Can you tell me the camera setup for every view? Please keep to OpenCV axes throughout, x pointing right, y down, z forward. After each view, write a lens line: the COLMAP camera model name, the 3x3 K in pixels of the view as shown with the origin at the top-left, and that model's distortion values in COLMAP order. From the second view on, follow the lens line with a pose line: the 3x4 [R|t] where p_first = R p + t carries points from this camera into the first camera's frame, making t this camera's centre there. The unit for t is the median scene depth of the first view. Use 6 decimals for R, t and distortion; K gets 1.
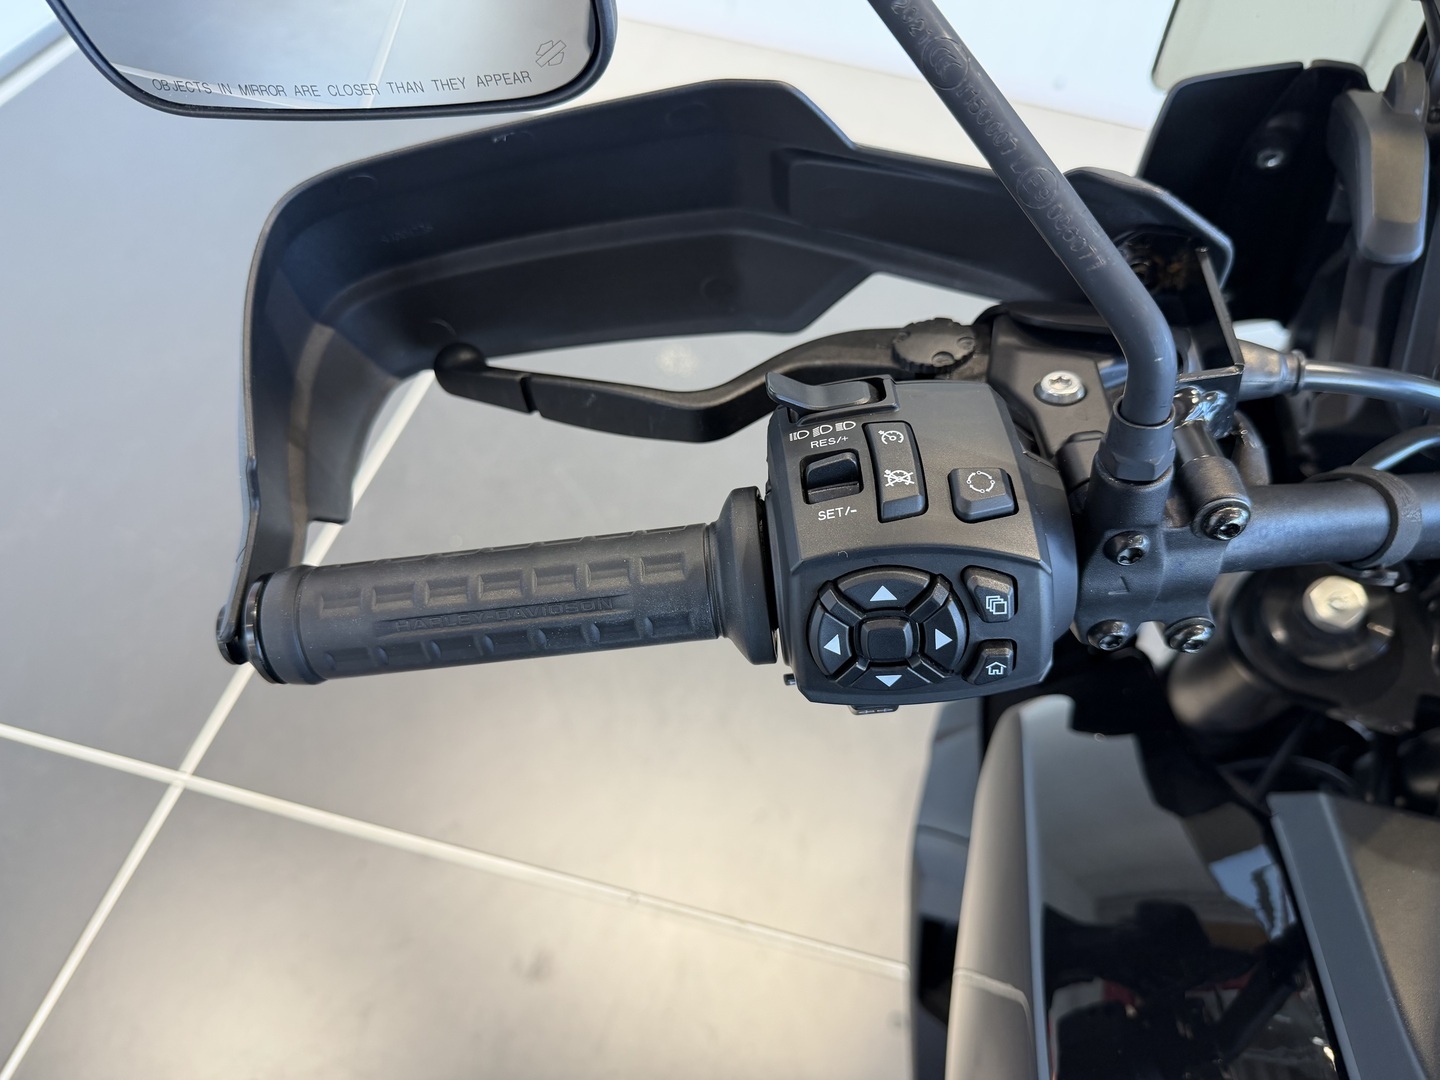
lens RADIAL K [[1014.8, 0, 720.0], [0, 1014.8, 540.0], [0, 0, 1]] dist [0.176338, -0.320178]
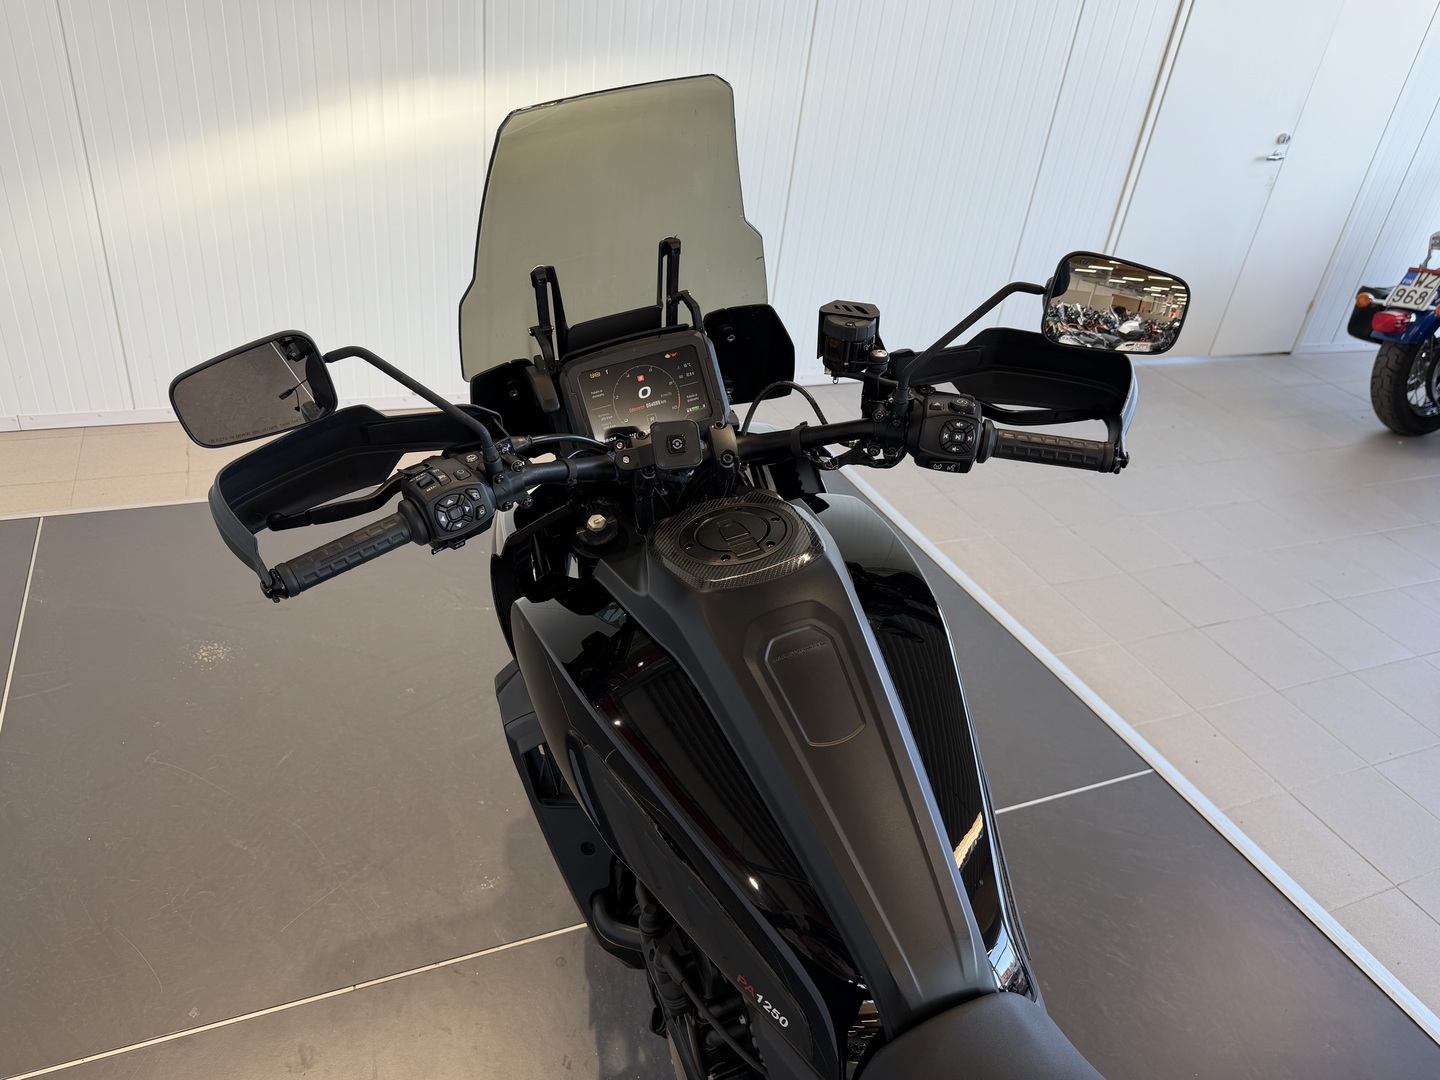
lens RADIAL K [[1014.8, 0, 720.0], [0, 1014.8, 540.0], [0, 0, 1]] dist [0.176338, -0.320178]
pose [[0.805361, -0.311839, 0.504133, -0.892141], [0.435613, 0.888127, -0.146534, 1.028850], [-0.402039, 0.337619, 0.851104, -2.379242]]
